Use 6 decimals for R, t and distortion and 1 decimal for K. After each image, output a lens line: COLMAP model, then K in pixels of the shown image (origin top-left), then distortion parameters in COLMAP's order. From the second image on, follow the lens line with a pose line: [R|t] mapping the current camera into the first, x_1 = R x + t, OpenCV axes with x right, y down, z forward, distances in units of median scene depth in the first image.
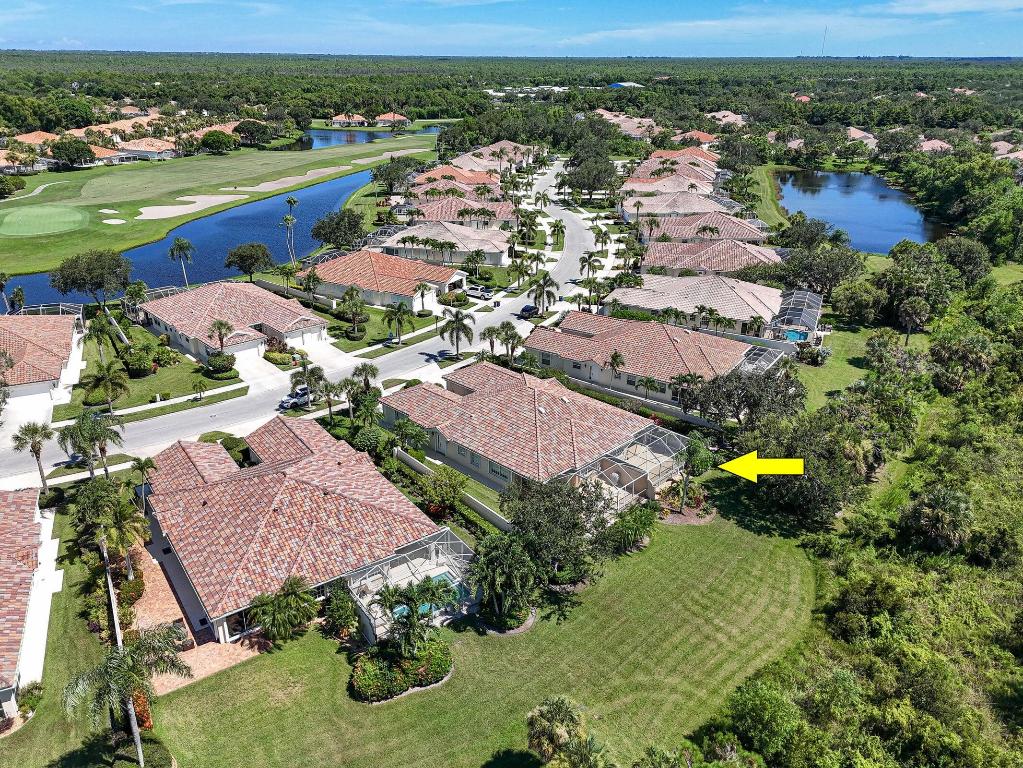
lens RADIAL K [[736.9, 0, 511.5], [0, 736.9, 384.0], [0, 0, 1]] dist [0.062427, -0.041400]
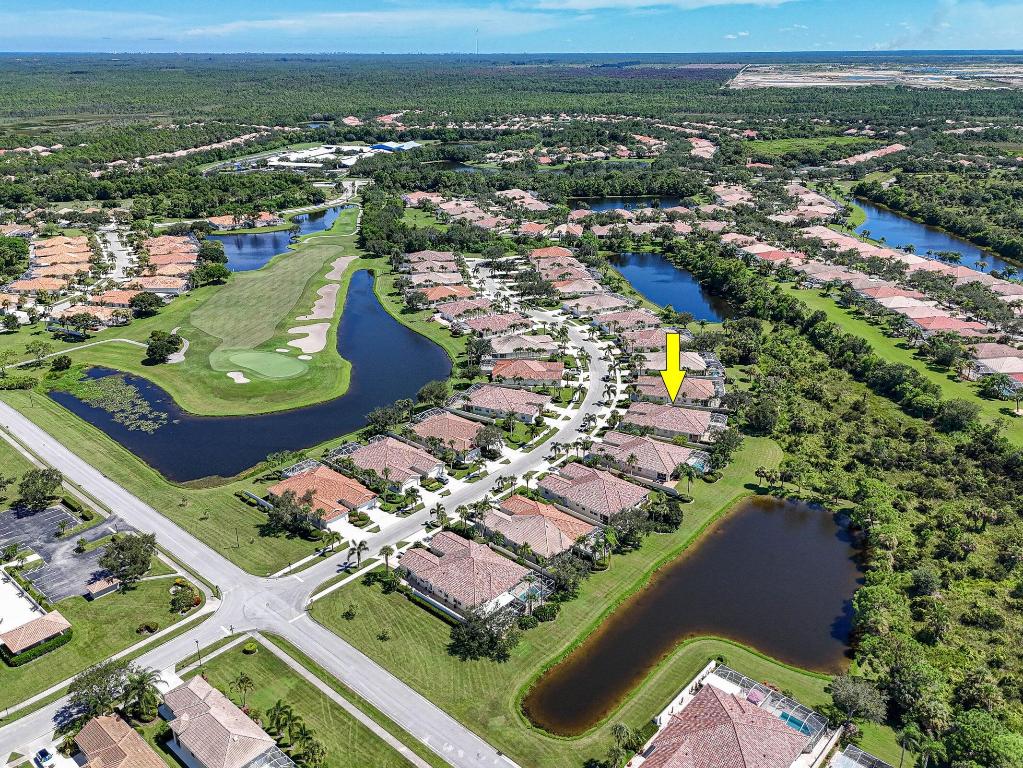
lens RADIAL K [[821.4, 0, 511.5], [0, 821.4, 384.0], [0, 0, 1]] dist [0.080295, -0.062391]
pose [[0.921652, -0.154361, 0.355991, -1.252767], [0.165759, 0.986165, -0.001535, -0.139192], [-0.350829, 0.060423, 0.934488, -1.346505]]
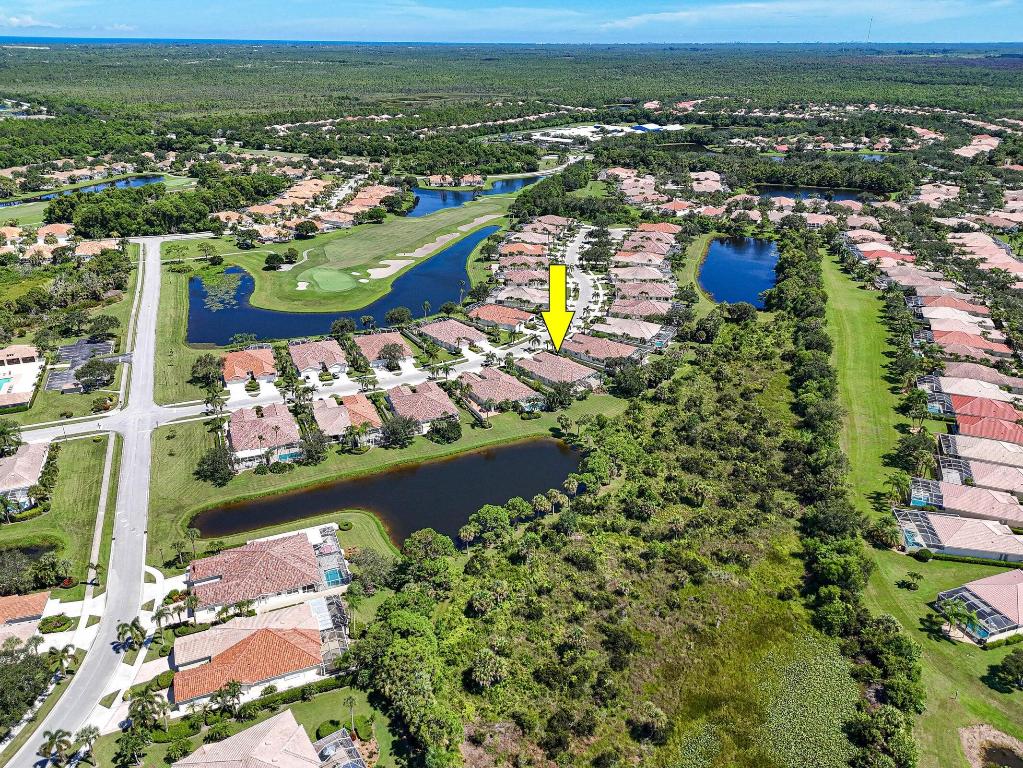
lens RADIAL K [[736.9, 0, 511.5], [0, 736.9, 384.0], [0, 0, 1]] dist [0.062427, -0.041400]
pose [[0.998653, 0.019948, -0.047890, -0.023575], [-0.019121, 0.999661, 0.017664, 0.042721], [0.048227, -0.016725, 0.998696, -1.718981]]
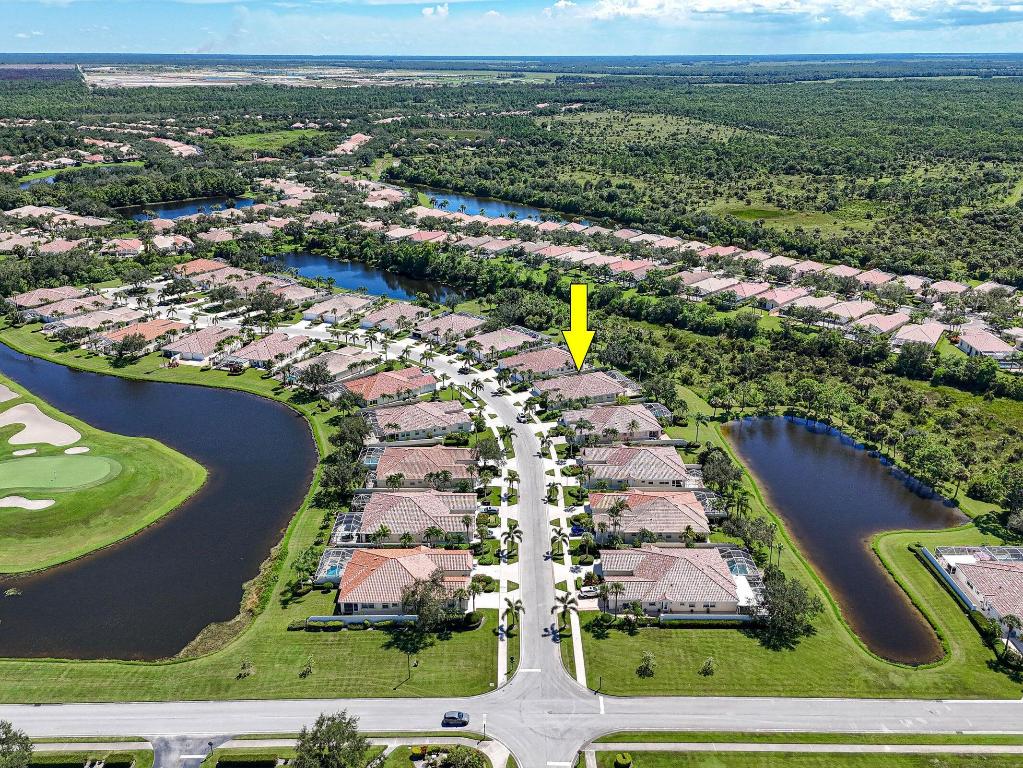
lens RADIAL K [[821.4, 0, 511.5], [0, 821.4, 384.0], [0, 0, 1]] dist [0.080295, -0.062391]
pose [[0.424355, -0.343856, 0.837667, -2.084396], [0.369748, 0.910255, 0.186342, -0.496929], [-0.826565, 0.230651, 0.513411, -0.317311]]
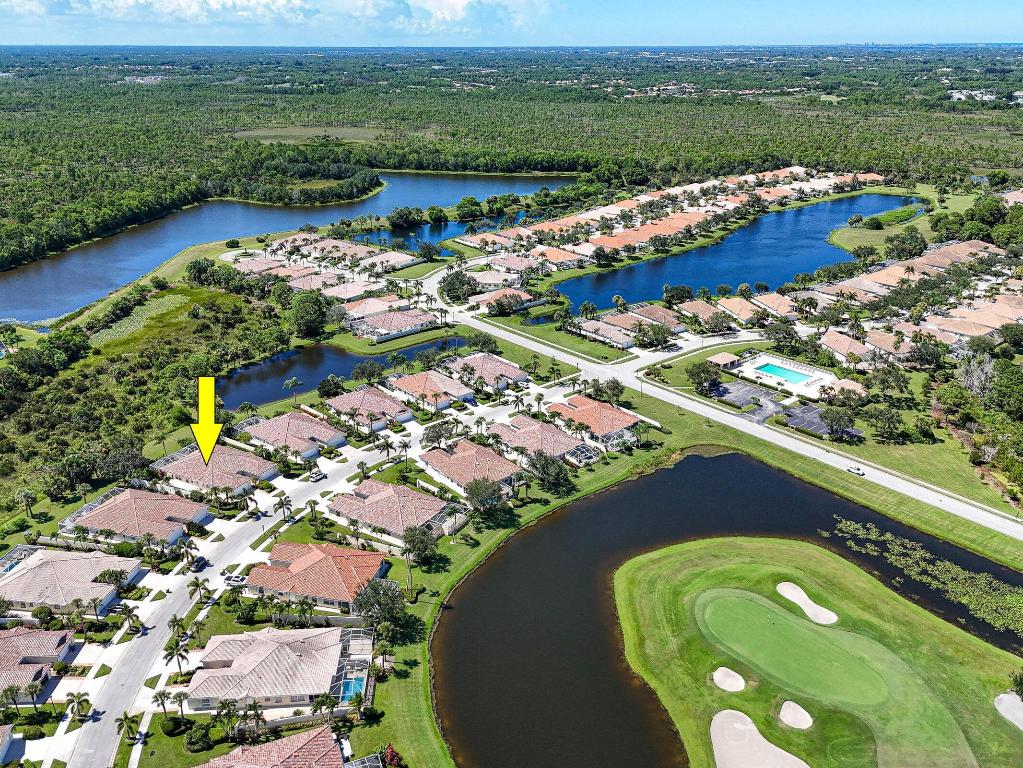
lens RADIAL K [[821.4, 0, 511.5], [0, 821.4, 384.0], [0, 0, 1]] dist [0.080295, -0.062391]
pose [[-0.966445, 0.094484, -0.238865, -0.221275], [-0.107745, 0.695035, 0.710857, -1.675825], [0.233184, 0.712740, -0.661533, 2.156078]]
